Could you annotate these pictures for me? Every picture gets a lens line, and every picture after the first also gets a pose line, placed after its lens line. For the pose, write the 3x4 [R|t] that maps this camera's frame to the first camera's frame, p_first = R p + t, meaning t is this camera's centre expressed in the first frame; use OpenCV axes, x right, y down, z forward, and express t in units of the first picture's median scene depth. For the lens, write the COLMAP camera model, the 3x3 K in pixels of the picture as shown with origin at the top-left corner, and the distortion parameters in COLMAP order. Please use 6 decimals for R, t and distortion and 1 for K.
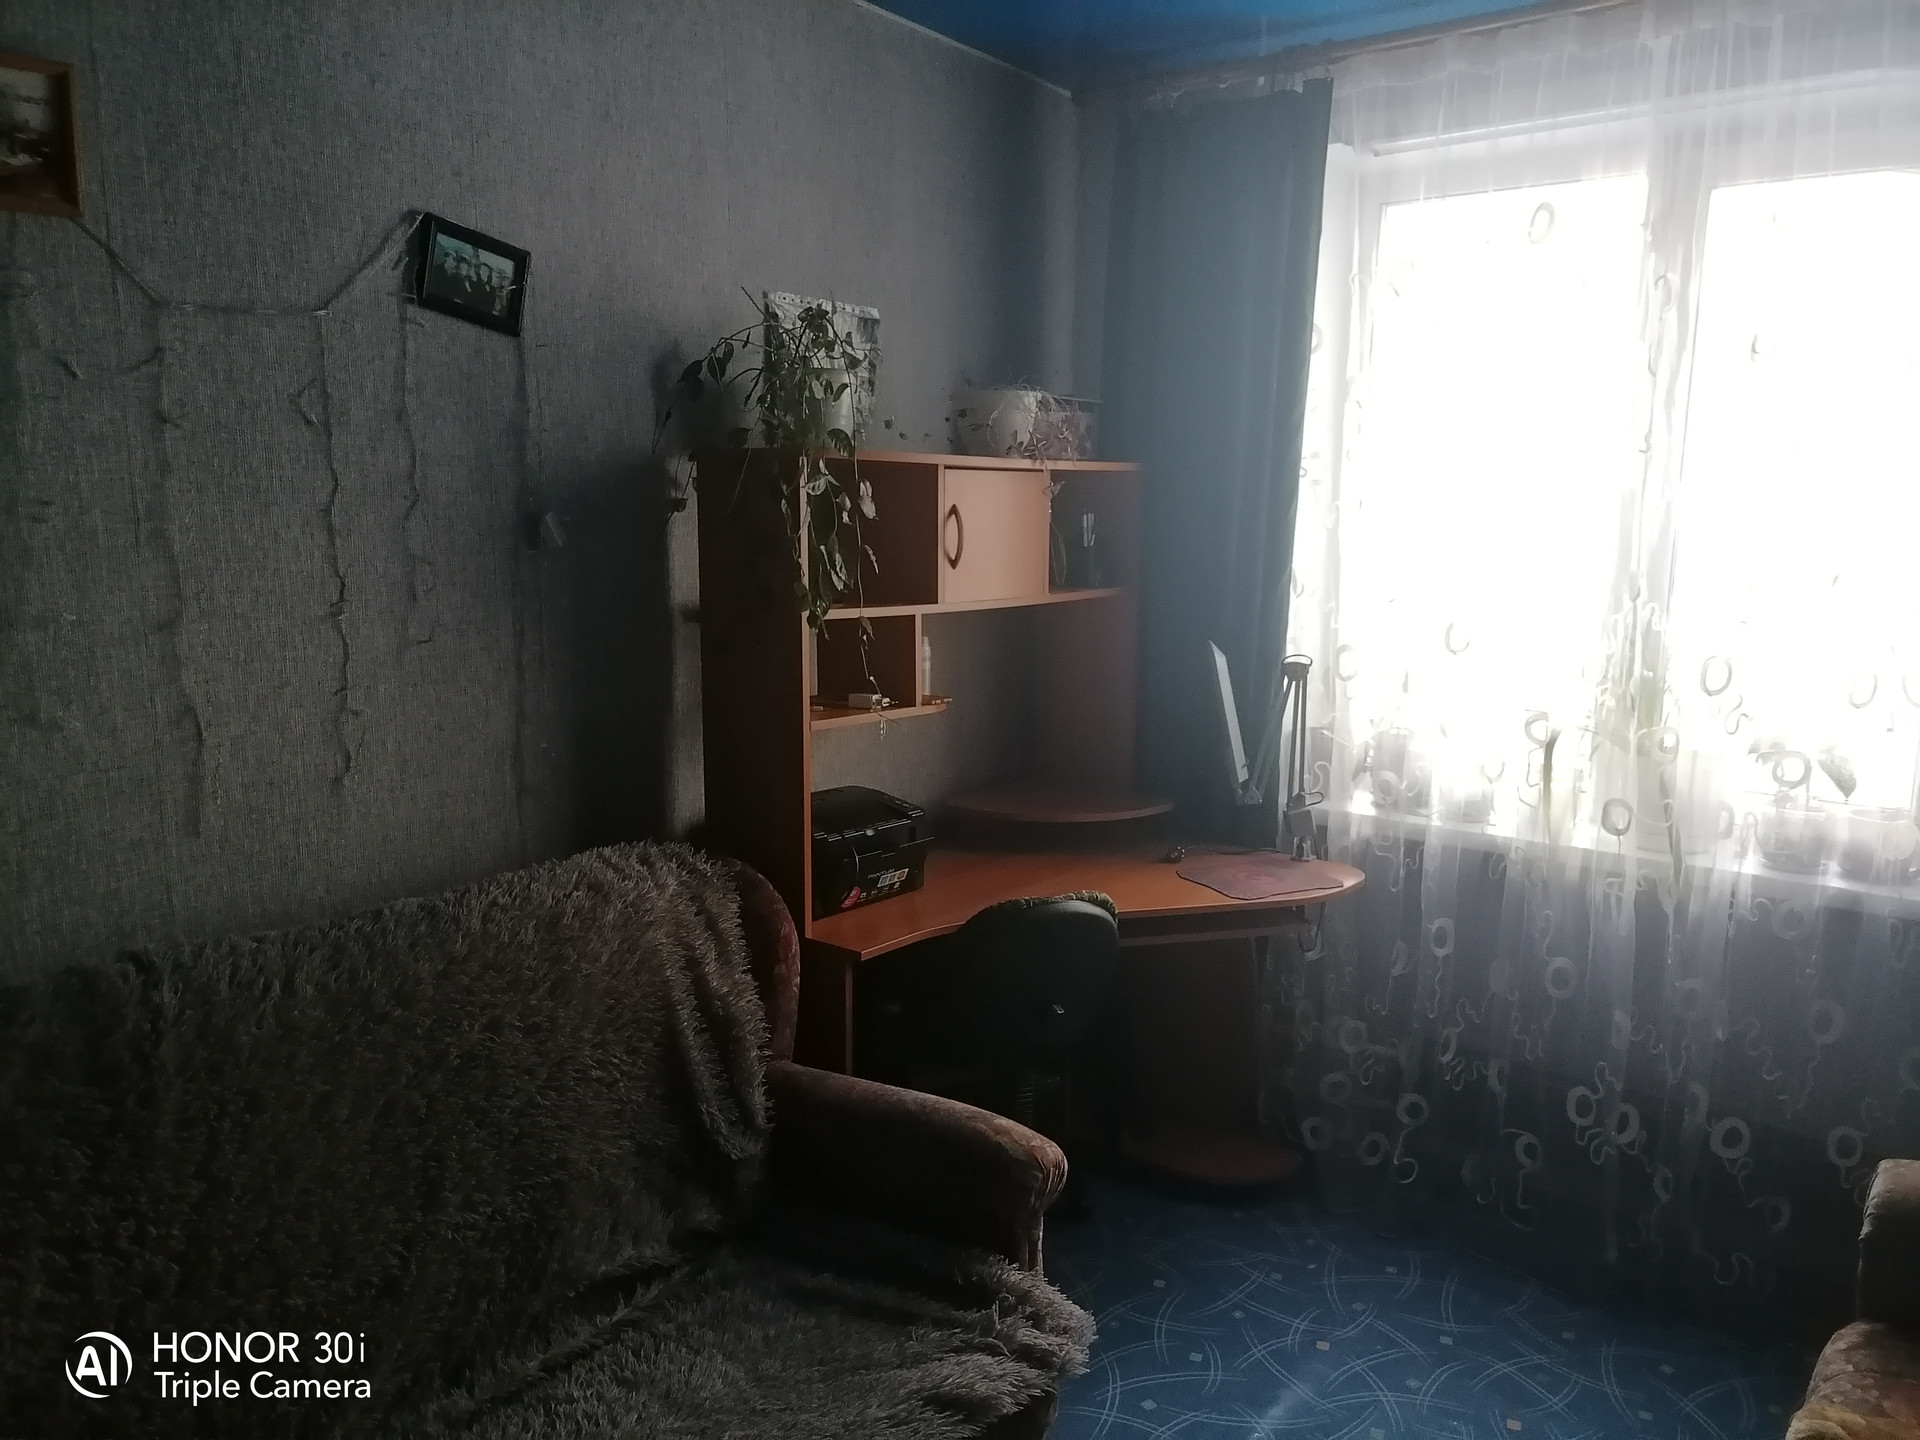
lens RADIAL K [[1417.9, 0, 954.7], [0, 1417.9, 732.1], [0, 0, 1]] dist [0.030077, -0.029488]
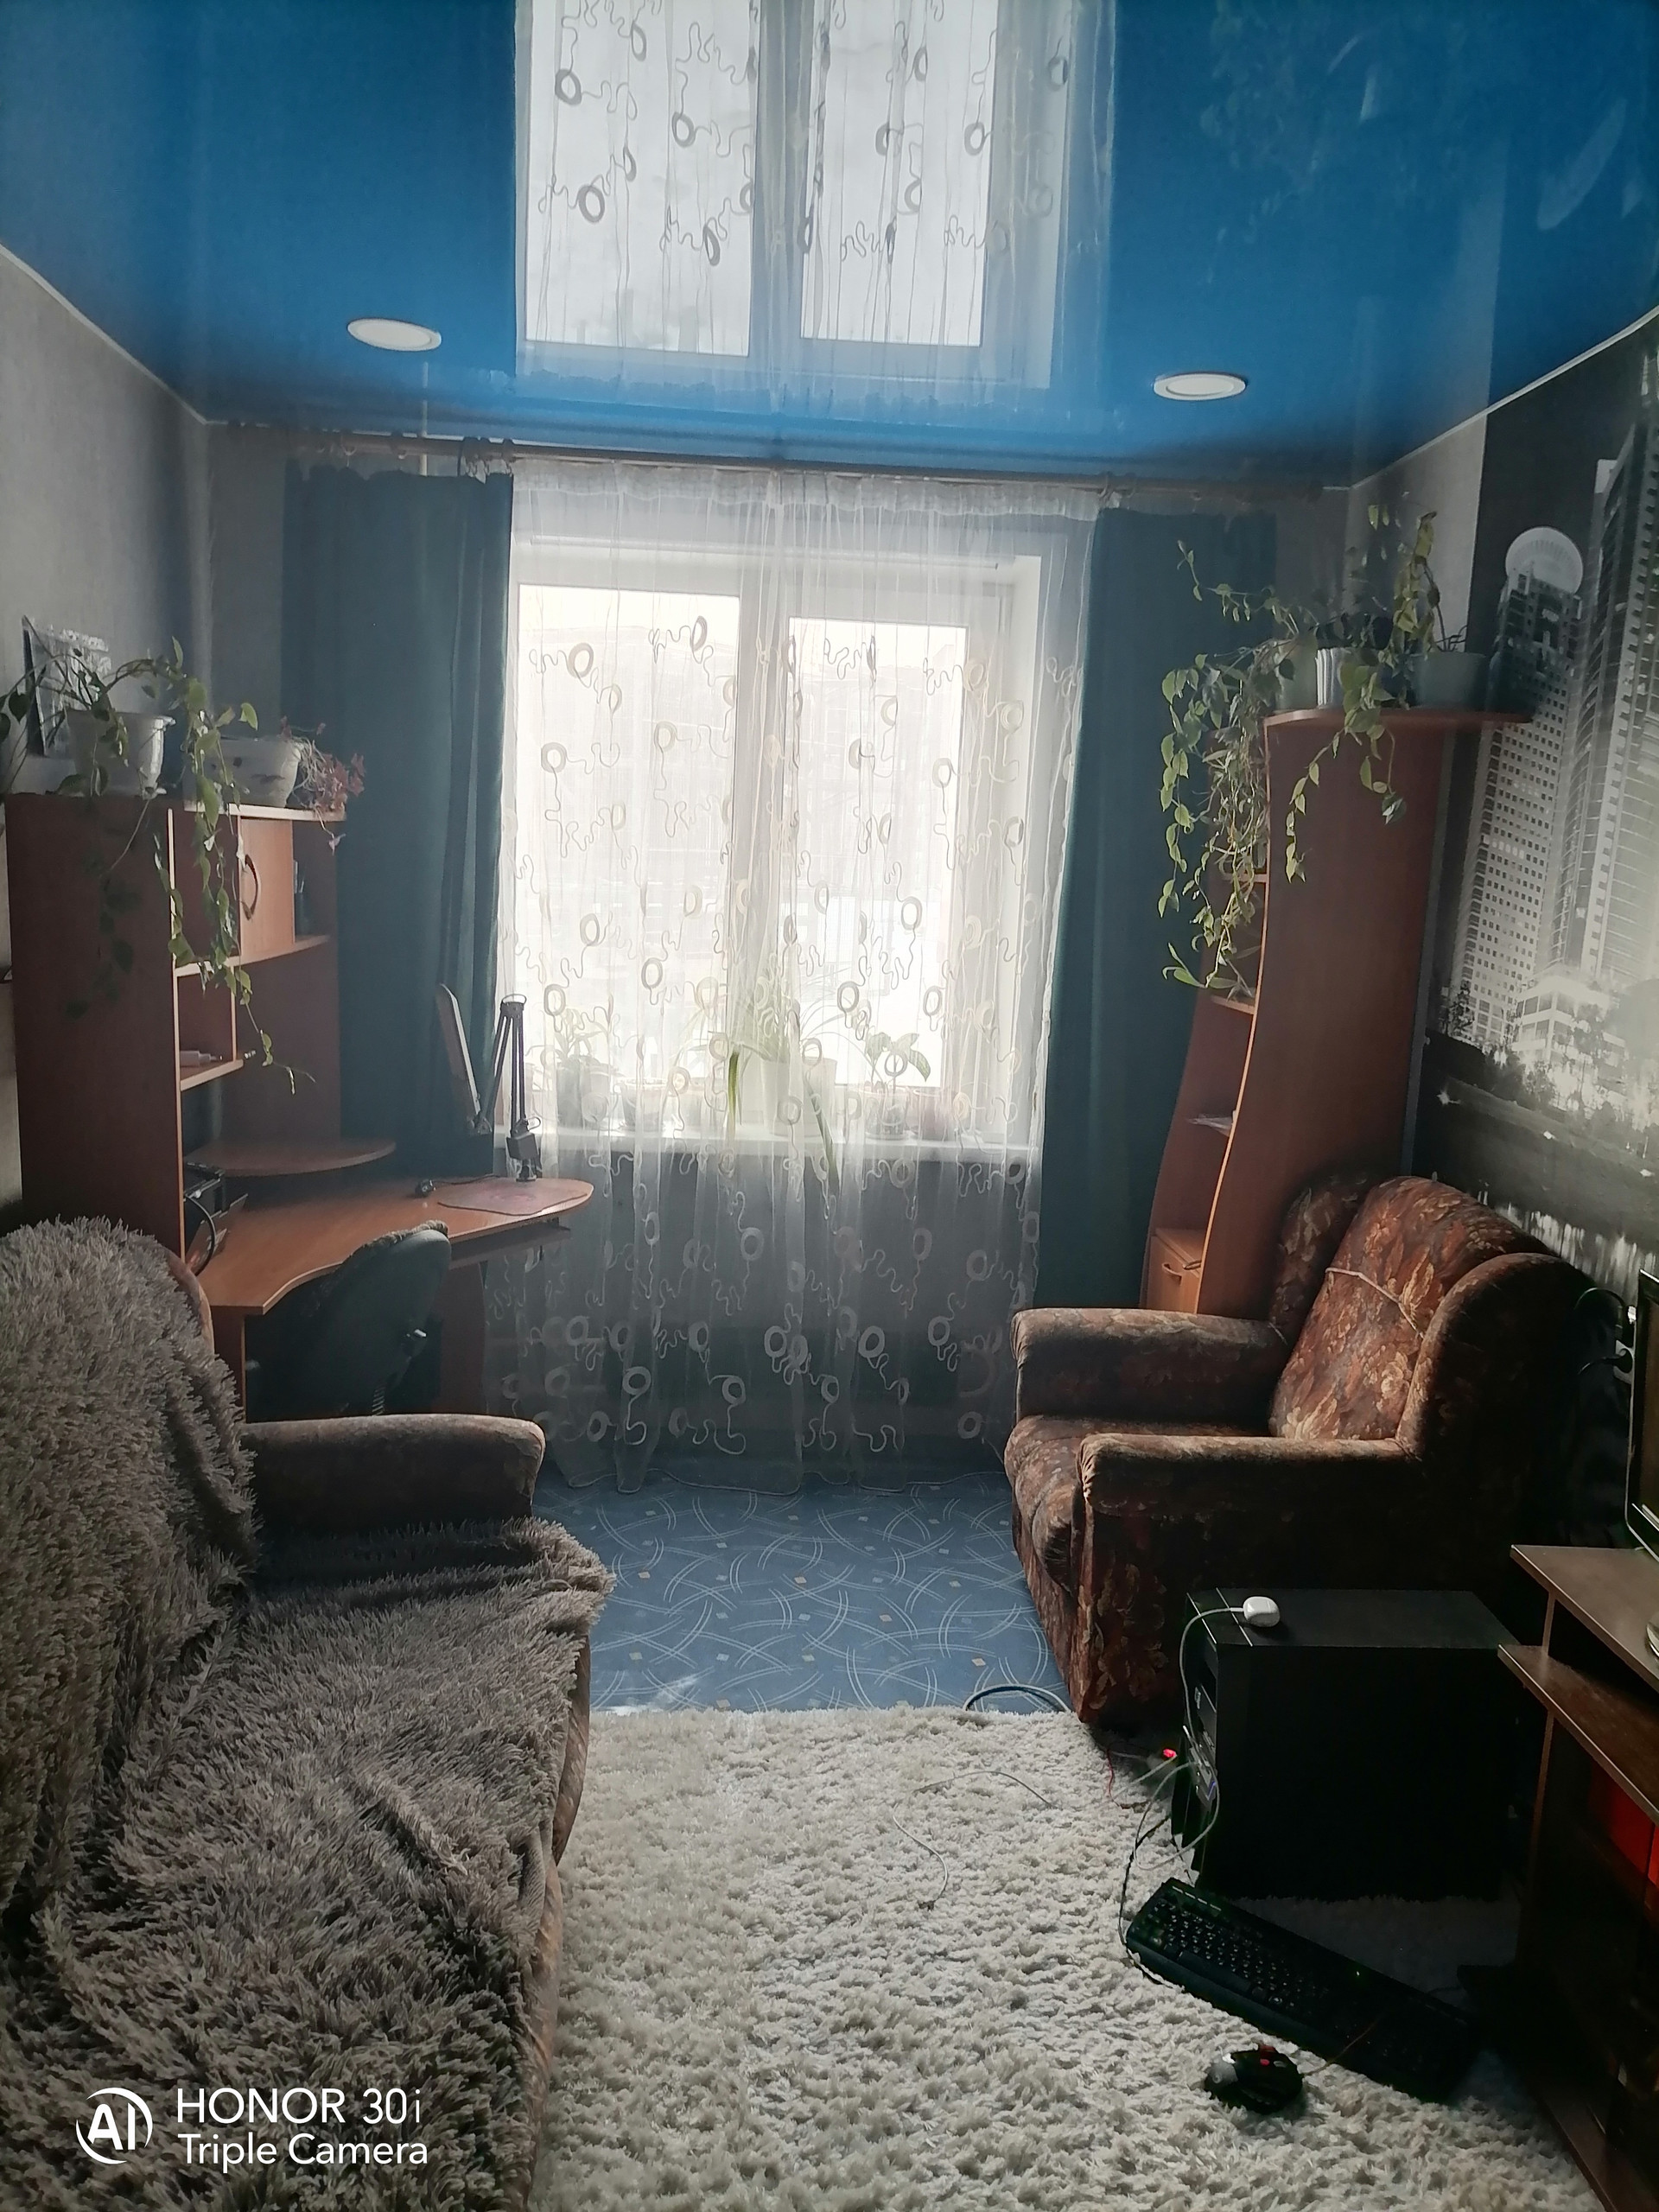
lens RADIAL K [[1633.6, 0, 835.7], [0, 1633.6, 1100.0], [0, 0, 1]] dist [0.030077, -0.029488]
pose [[0.745492, -0.081770, 0.661479, -0.473326], [0.074457, 0.996451, 0.039264, -0.004345], [-0.662342, 0.019980, 0.748935, -0.127131]]
